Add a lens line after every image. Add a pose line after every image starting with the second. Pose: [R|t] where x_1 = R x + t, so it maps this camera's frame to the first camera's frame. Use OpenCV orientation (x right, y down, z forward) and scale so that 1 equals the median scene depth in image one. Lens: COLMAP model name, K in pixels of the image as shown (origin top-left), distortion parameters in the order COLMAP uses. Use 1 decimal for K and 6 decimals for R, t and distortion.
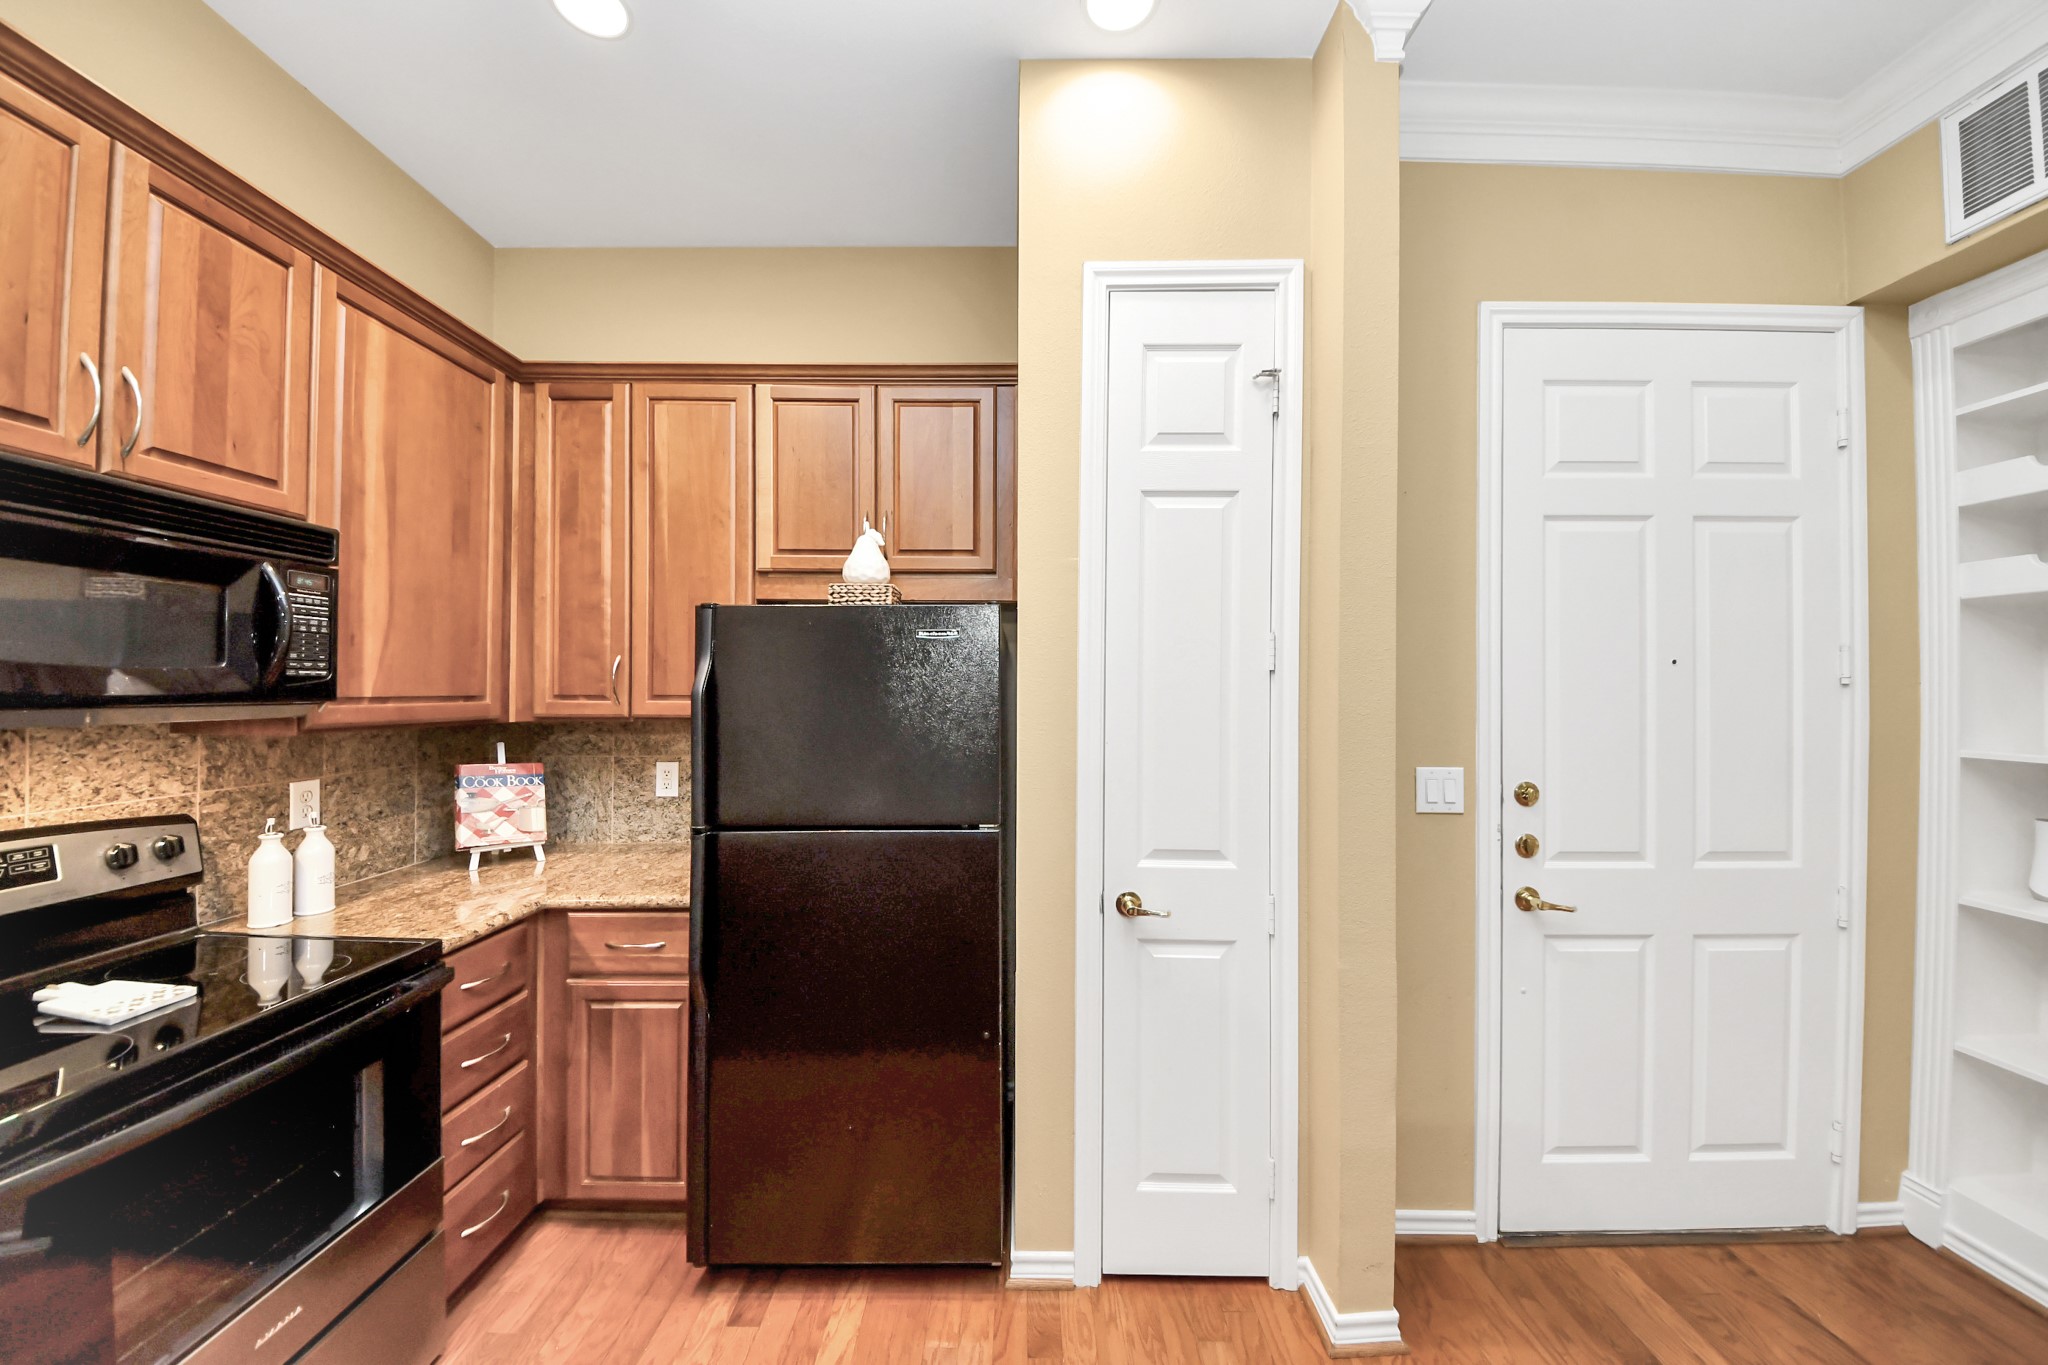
lens RADIAL K [[721.3, 0, 1035.5], [0, 721.3, 688.2], [0, 0, 1]] dist [-0.001244, -0.009071]
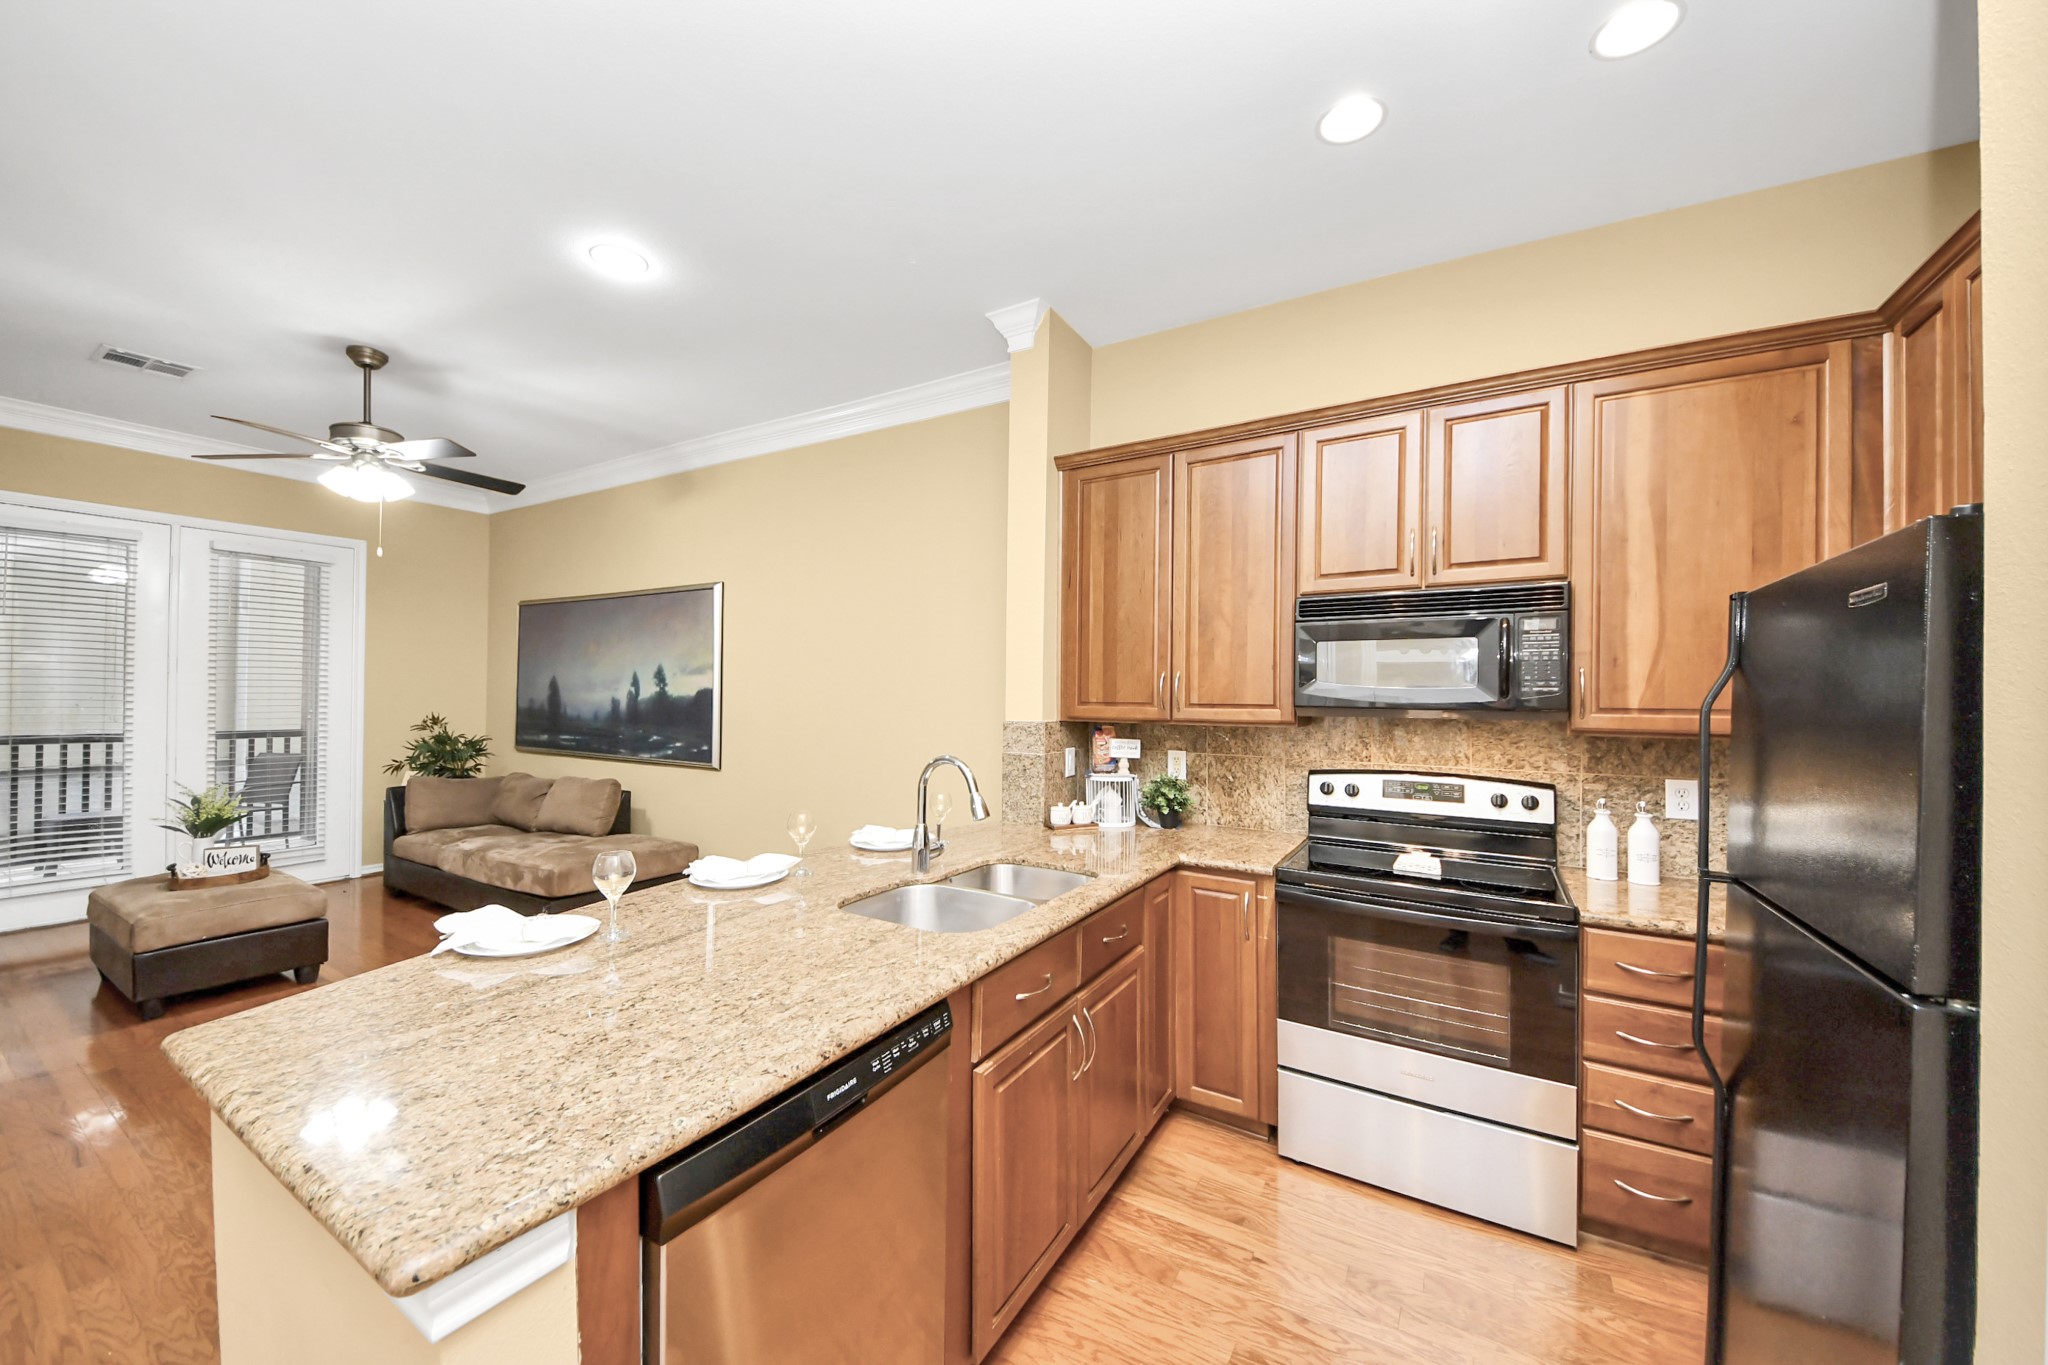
lens RADIAL K [[735.3, 0, 1015.5], [0, 735.3, 685.8], [0, 0, 1]] dist [0.040591, -0.028288]
pose [[-0.518478, -0.016051, -0.854940, 0.612799], [-0.008754, 0.999871, -0.013463, 0.000209], [0.855046, 0.000504, -0.518552, 0.690423]]
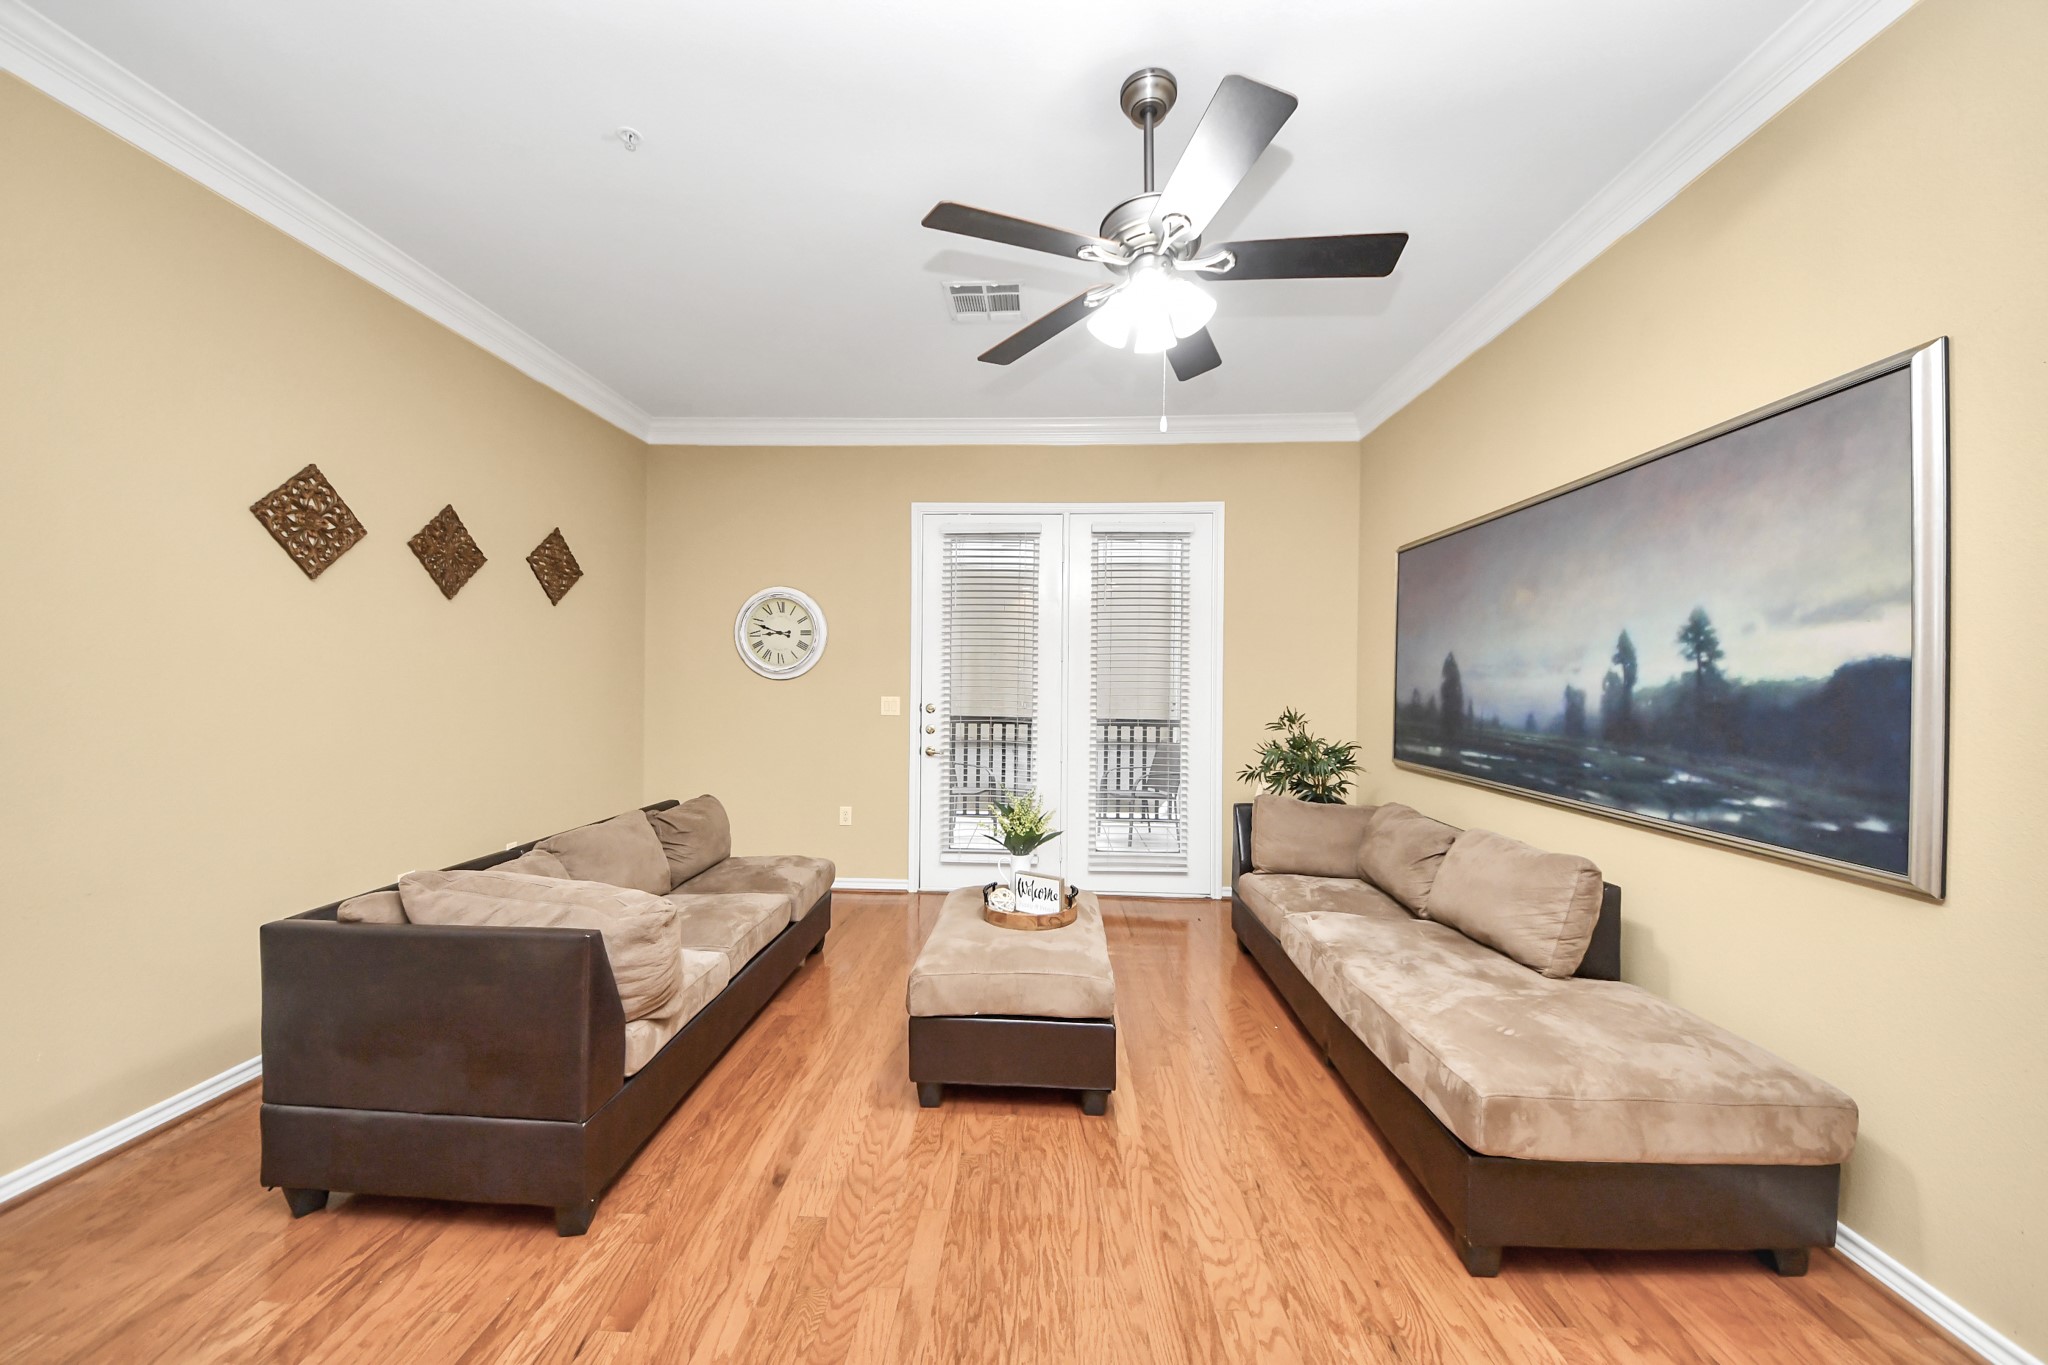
lens RADIAL K [[729.0, 0, 1022.8], [0, 729.0, 685.7], [0, 0, 1]] dist [0.015422, -0.014122]
pose [[-0.999096, -0.013647, 0.040262, -0.010282], [-0.013594, 0.999906, 0.001592, 0.030776], [-0.040280, 0.001044, -0.999188, -0.608361]]
